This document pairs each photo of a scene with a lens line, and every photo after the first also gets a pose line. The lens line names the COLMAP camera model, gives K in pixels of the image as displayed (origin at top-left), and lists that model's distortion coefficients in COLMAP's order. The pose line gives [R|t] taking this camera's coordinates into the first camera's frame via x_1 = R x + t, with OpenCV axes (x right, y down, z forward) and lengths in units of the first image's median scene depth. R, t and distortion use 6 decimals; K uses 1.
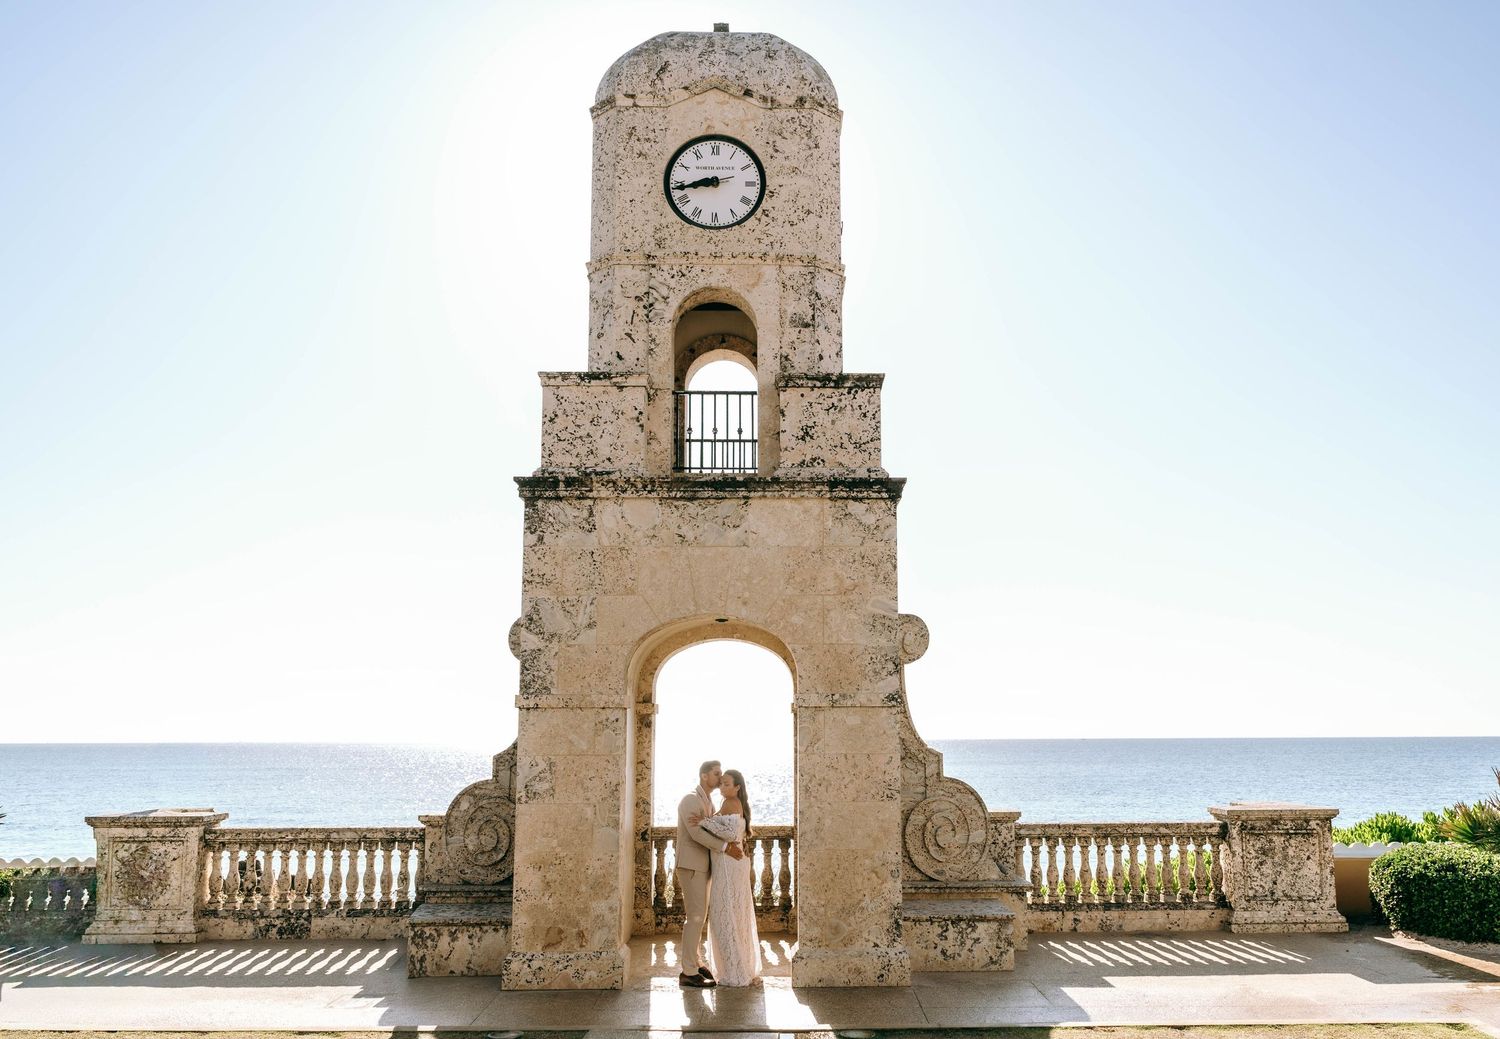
lens RADIAL K [[1231.1, 0, 756.7], [0, 1231.1, 614.2], [0, 0, 1]] dist [0.008326, 0.001810]
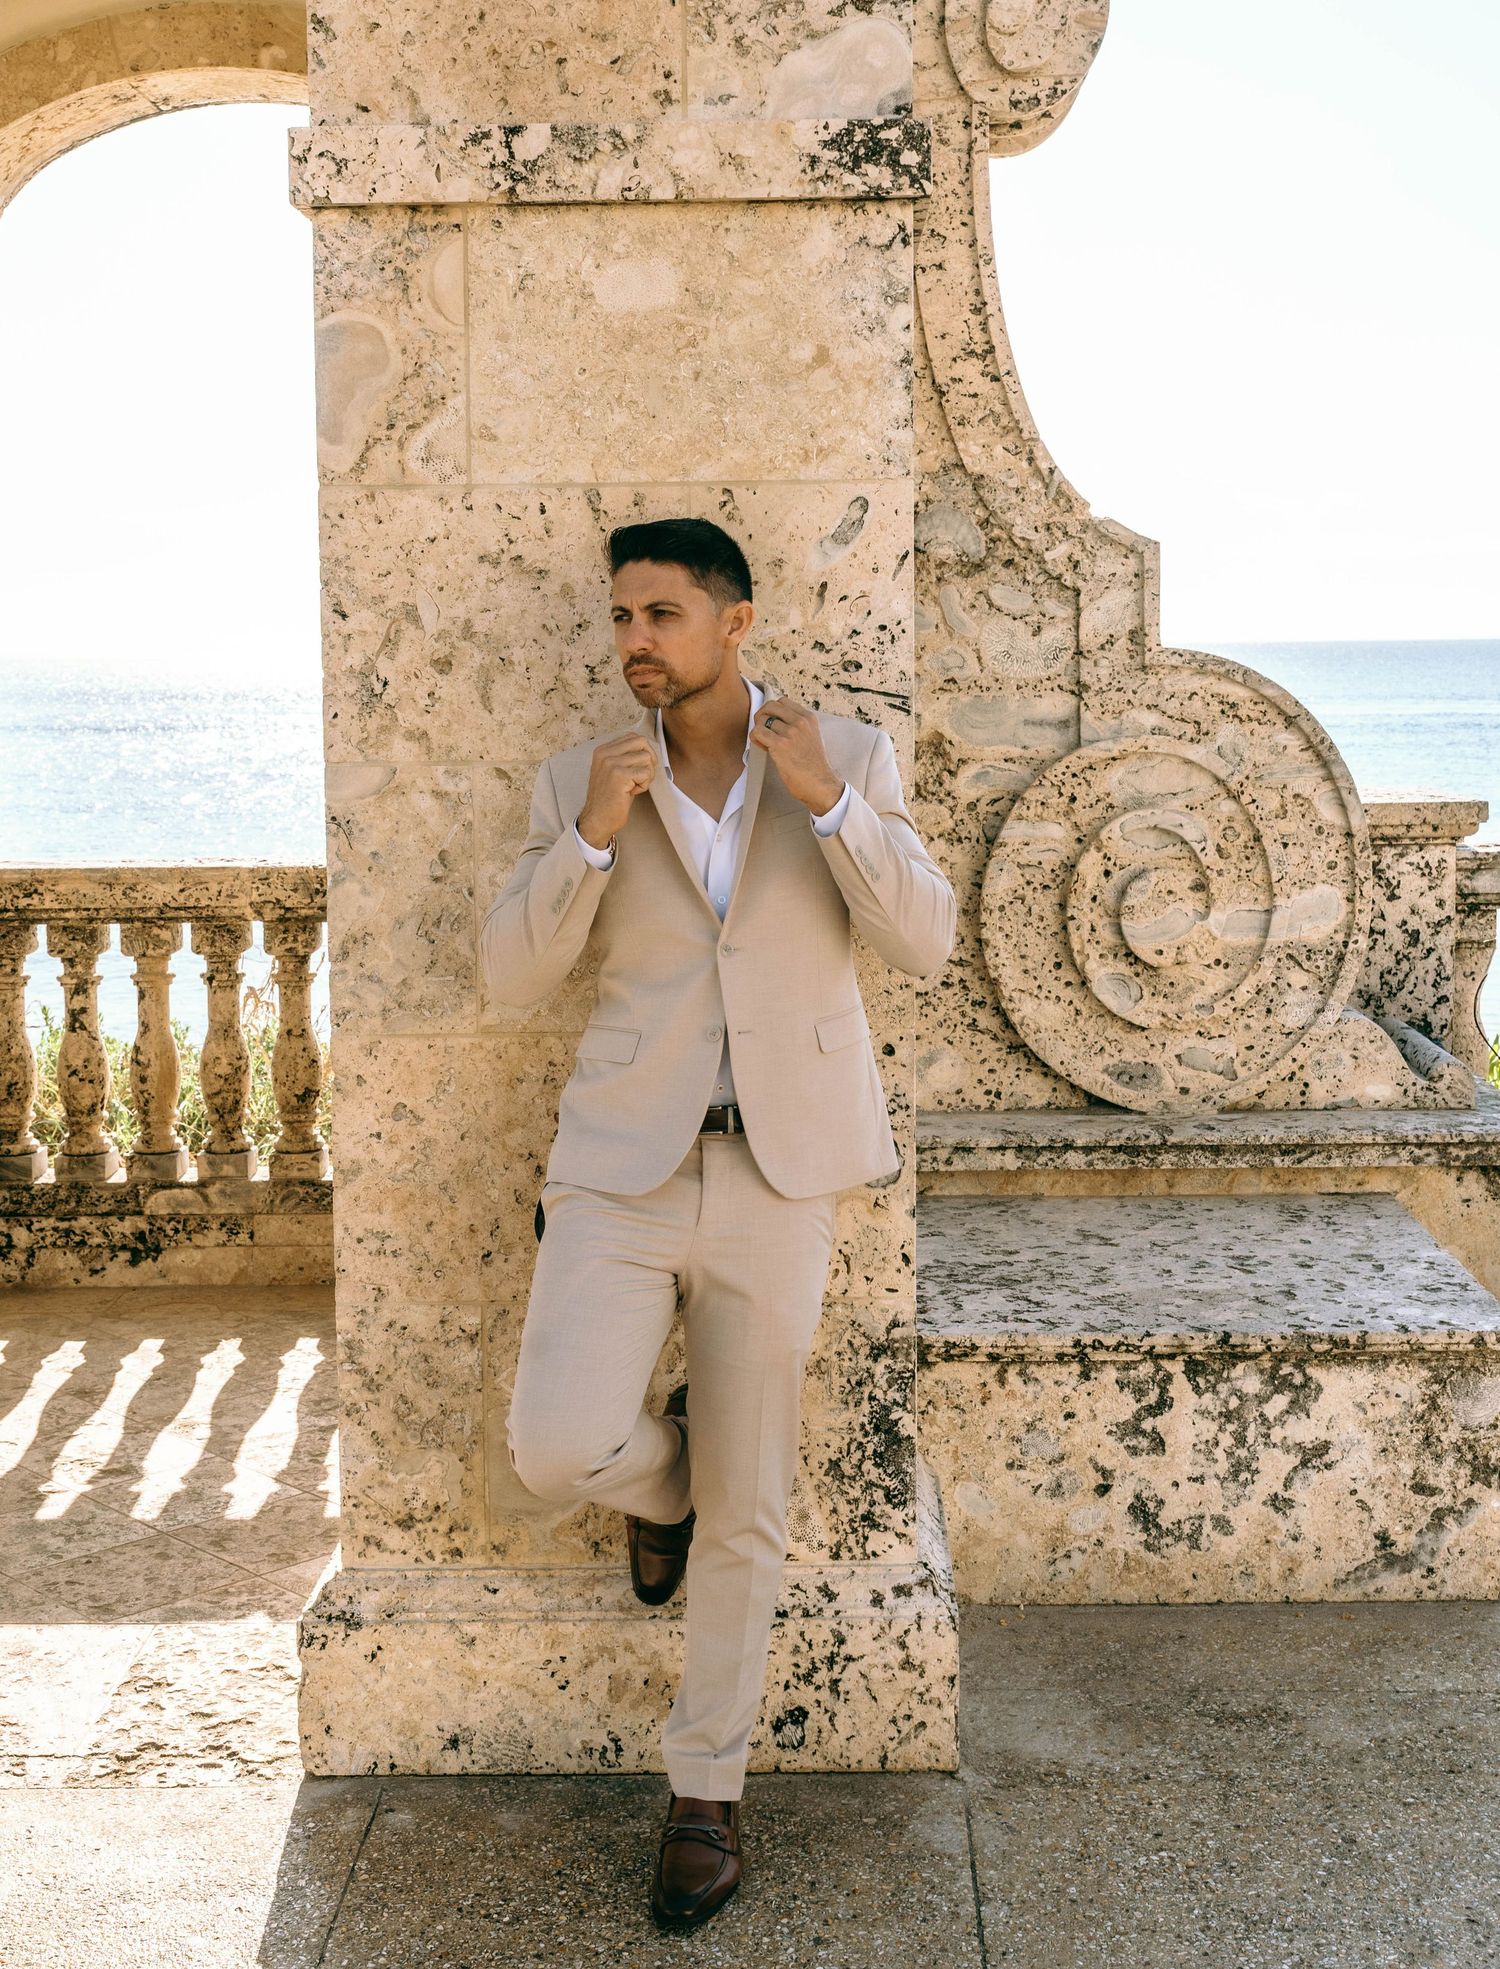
lens RADIAL K [[2645.6, 0, 652.1], [0, 2645.6, 844.6], [0, 0, 1]] dist [0.025735, -0.074936]
pose [[0.999308, -0.004641, -0.036905, 0.078610], [0.011192, 0.983725, 0.179329, 0.081116], [0.035472, -0.179618, 0.983097, 0.528409]]
